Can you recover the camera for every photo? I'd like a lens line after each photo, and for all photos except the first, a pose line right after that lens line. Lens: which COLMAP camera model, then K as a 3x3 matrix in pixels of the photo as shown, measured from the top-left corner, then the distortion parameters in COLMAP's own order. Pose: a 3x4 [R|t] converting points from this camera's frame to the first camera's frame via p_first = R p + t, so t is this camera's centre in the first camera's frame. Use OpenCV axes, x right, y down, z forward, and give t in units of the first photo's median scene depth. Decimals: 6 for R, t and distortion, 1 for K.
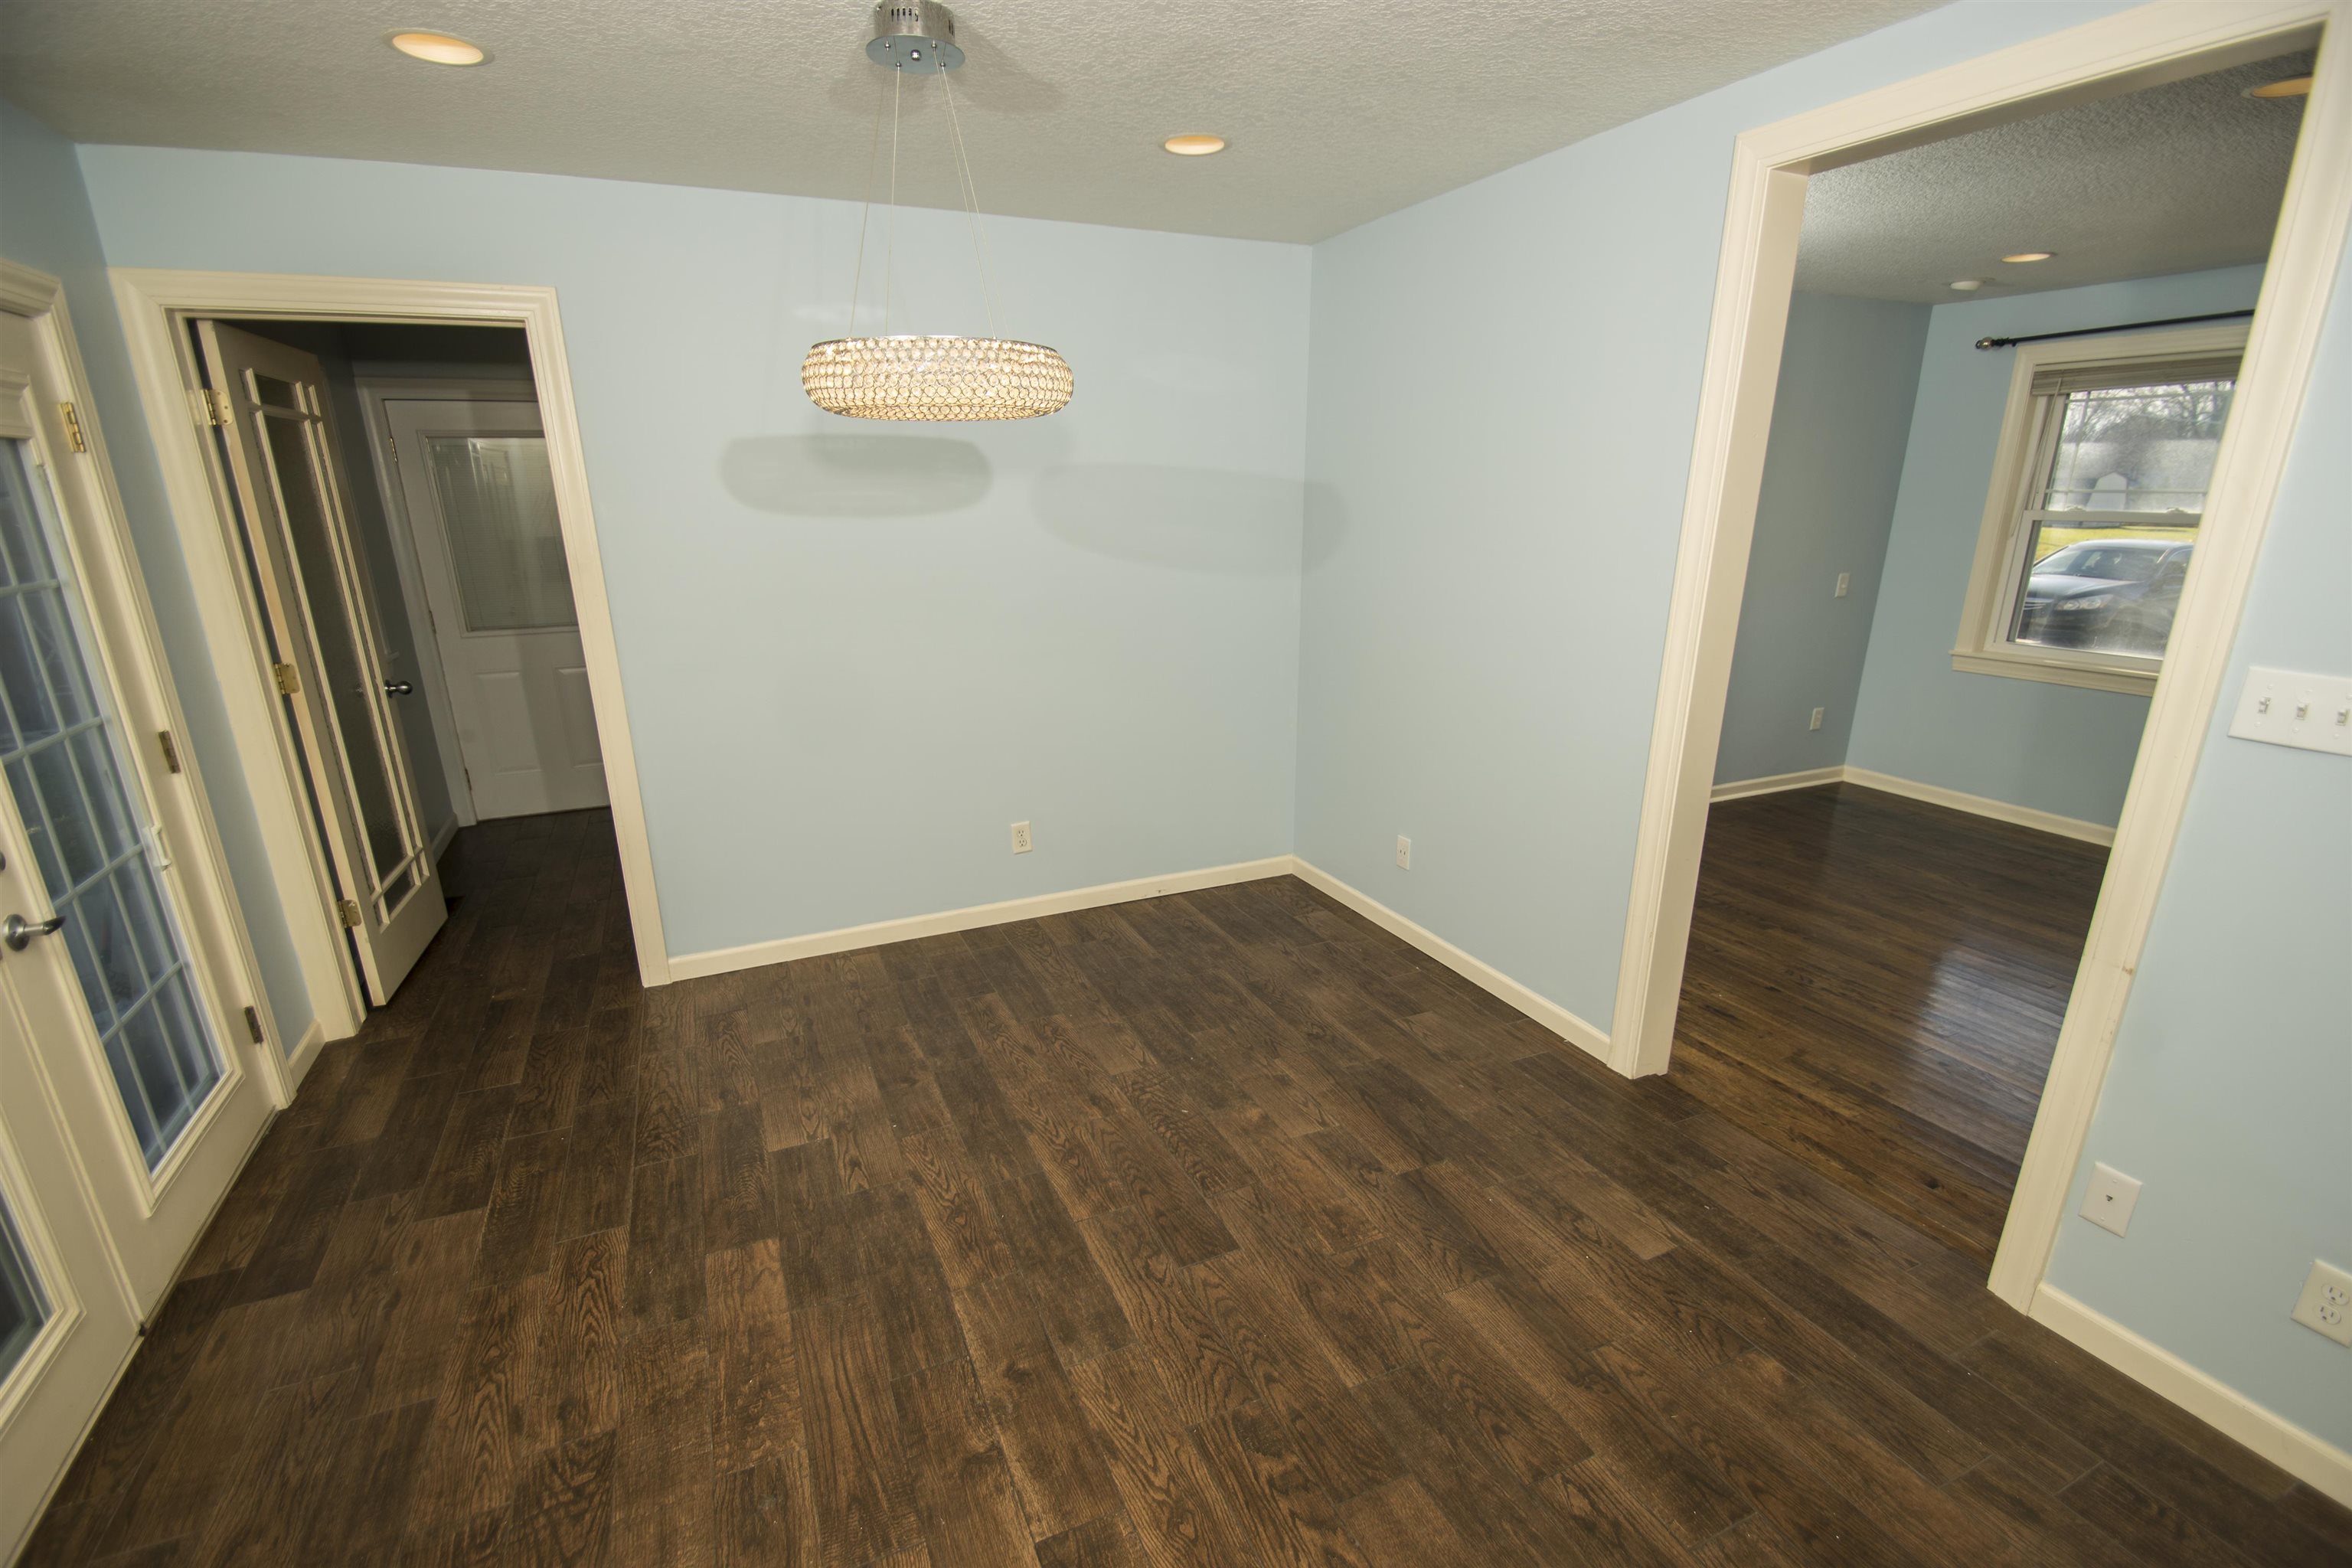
lens RADIAL K [[1038.3, 0, 1159.2], [0, 1038.3, 834.4], [0, 0, 1]] dist [0.021856, -0.023809]
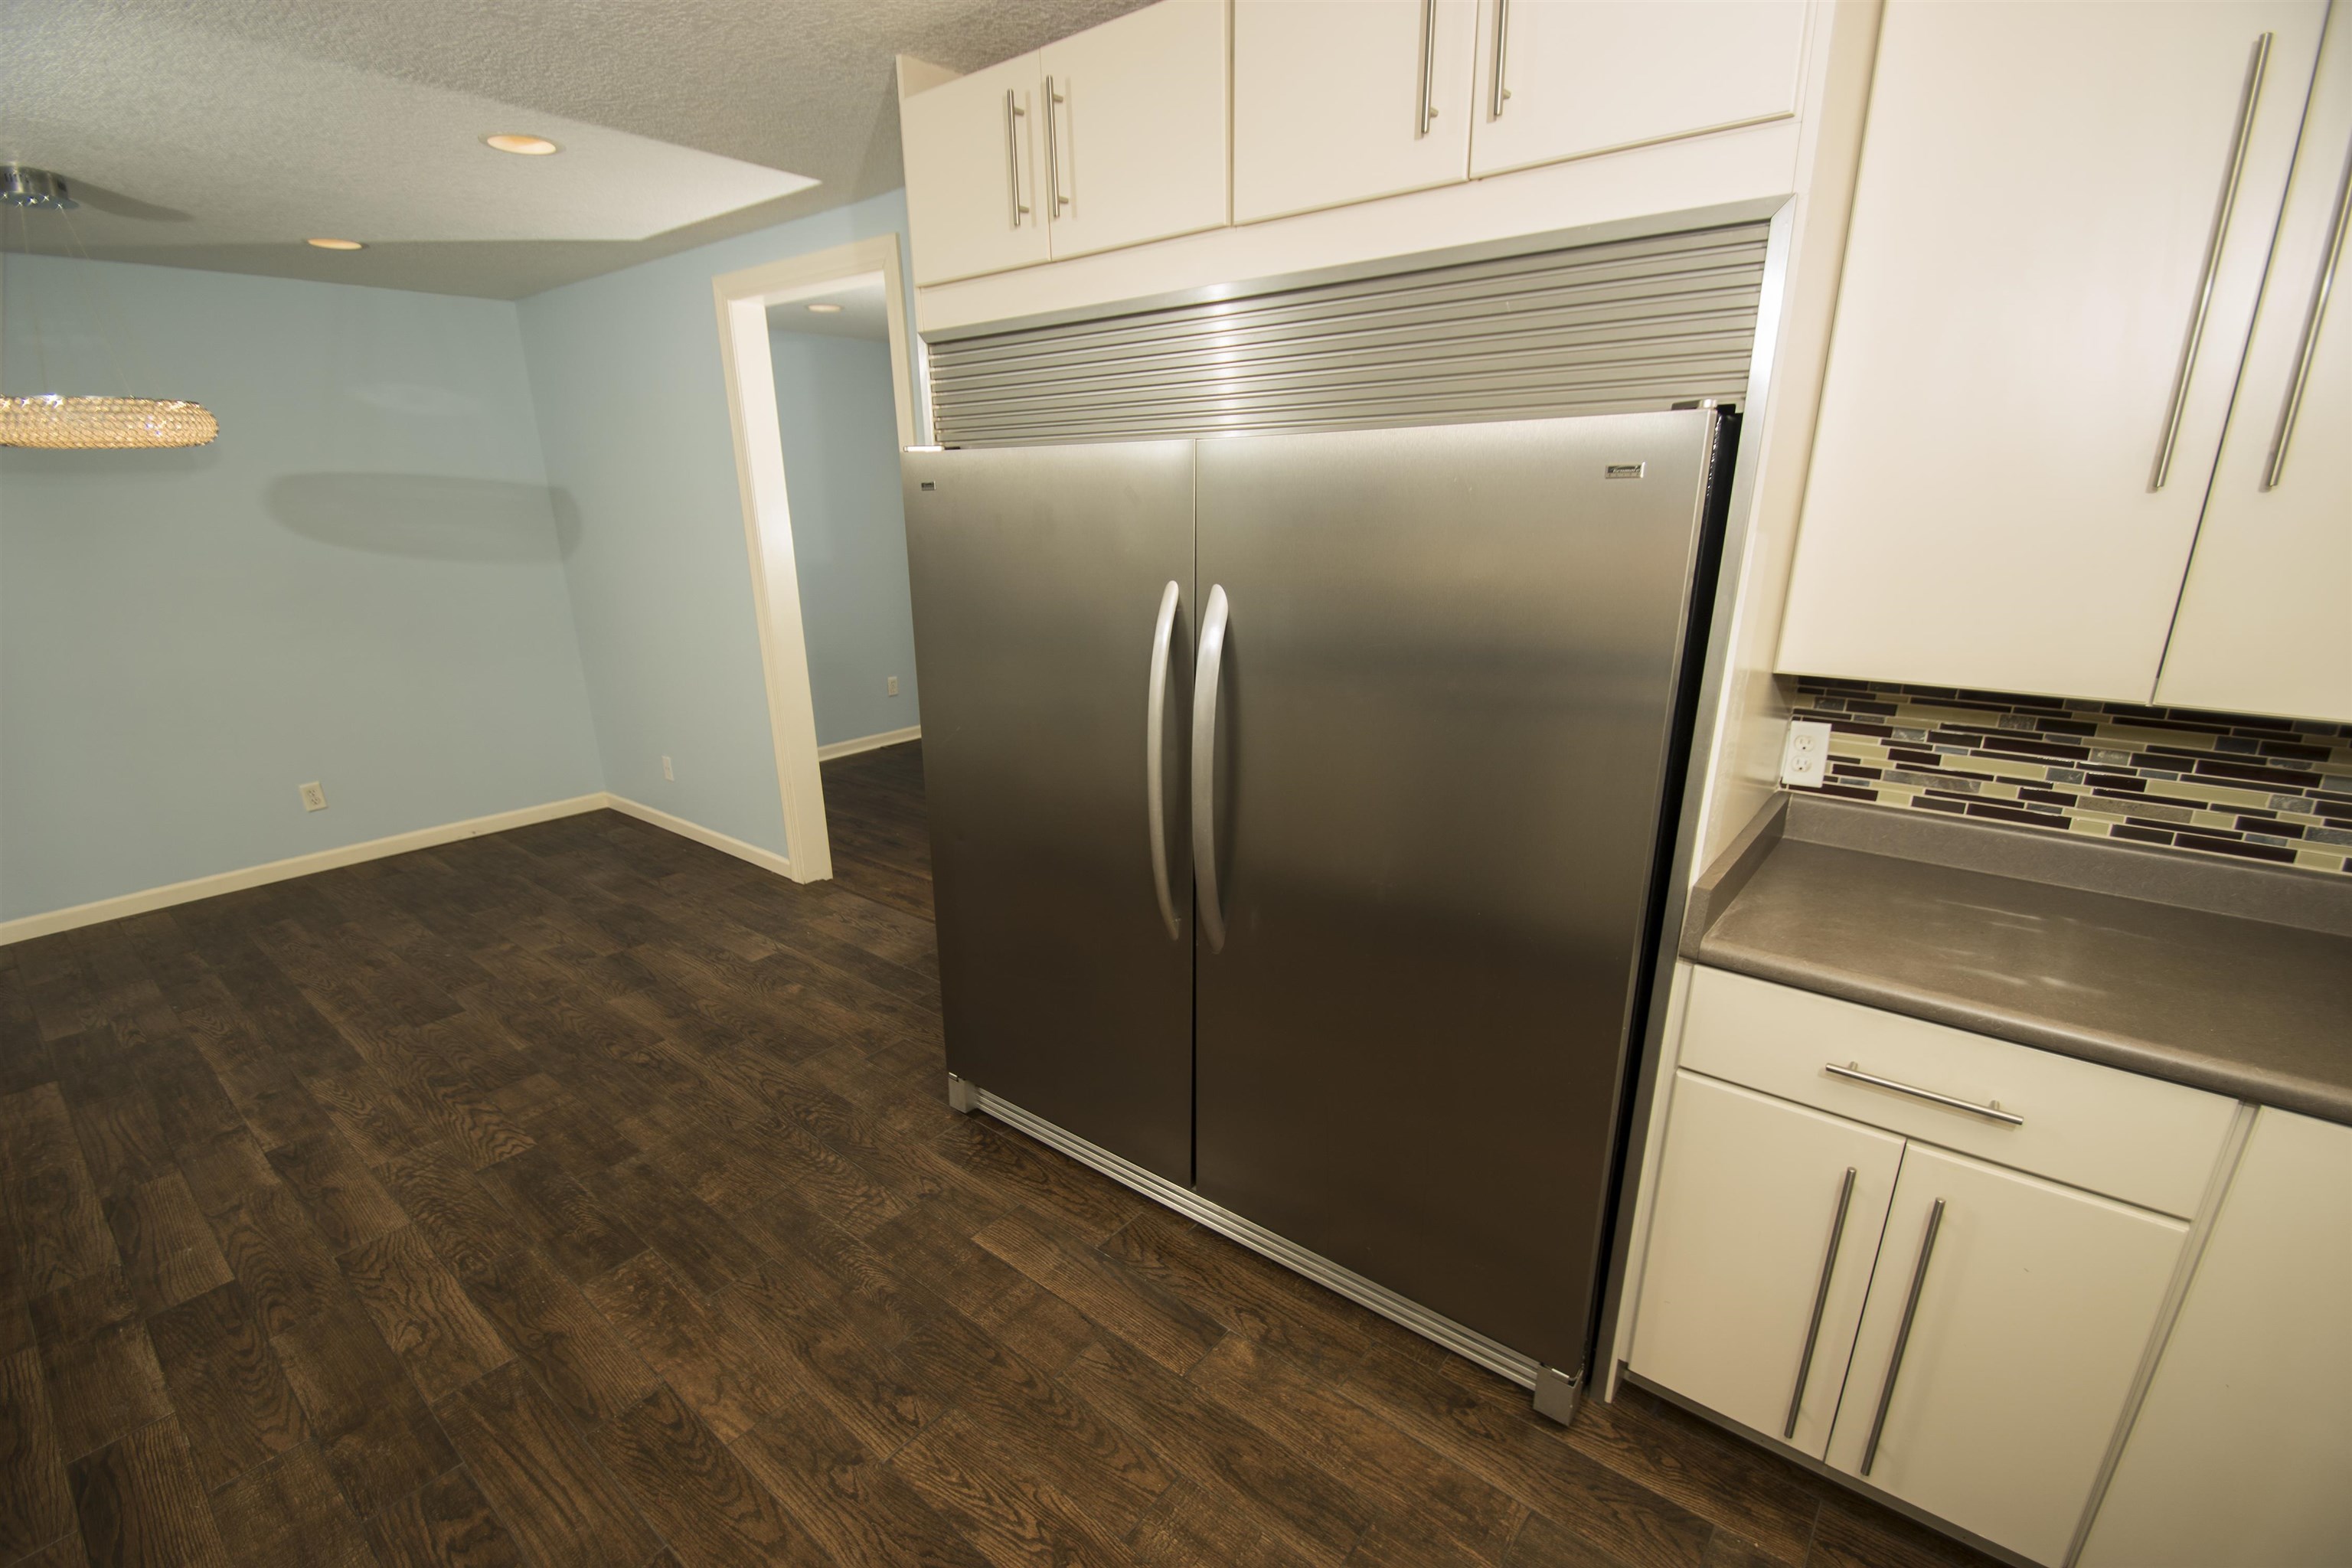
lens RADIAL K [[1038.4, 0, 1162.9], [0, 1038.4, 838.8], [0, 0, 1]] dist [0.013766, -0.018607]
pose [[0.893346, -0.140358, 0.426888, 0.338807], [0.138755, 0.989707, 0.035038, 0.225443], [-0.427412, 0.027931, 0.903626, -0.705476]]
